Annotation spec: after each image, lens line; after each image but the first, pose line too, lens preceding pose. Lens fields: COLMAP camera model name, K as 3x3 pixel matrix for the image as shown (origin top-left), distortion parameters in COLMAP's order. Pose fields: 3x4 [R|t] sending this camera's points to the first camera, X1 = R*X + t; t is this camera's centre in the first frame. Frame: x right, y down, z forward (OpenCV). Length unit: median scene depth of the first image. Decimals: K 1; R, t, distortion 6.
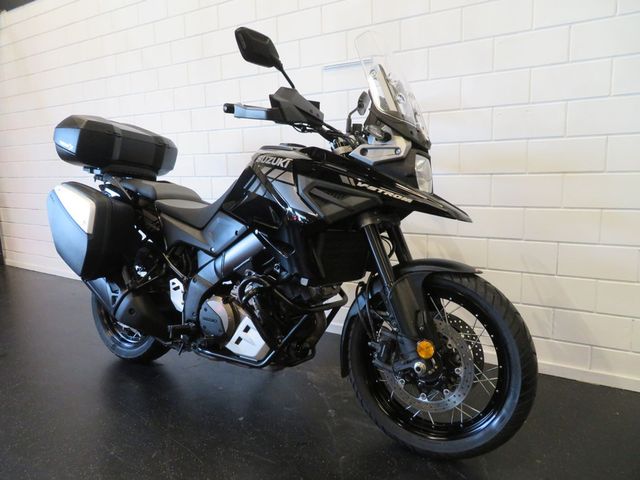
lens RADIAL K [[457.7, 0, 320.0], [0, 457.7, 240.0], [0, 0, 1]] dist [-0.000567, -0.001152]
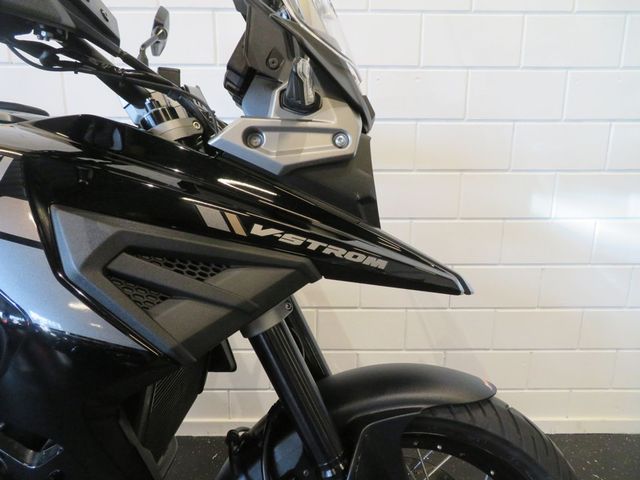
lens RADIAL K [[457.7, 0, 320.0], [0, 457.7, 240.0], [0, 0, 1]] dist [-0.000567, -0.001152]
pose [[0.842520, -0.088934, 0.531273, -0.061421], [0.059919, 0.995629, 0.071644, -0.134160], [-0.535322, -0.028528, 0.844166, 0.660180]]
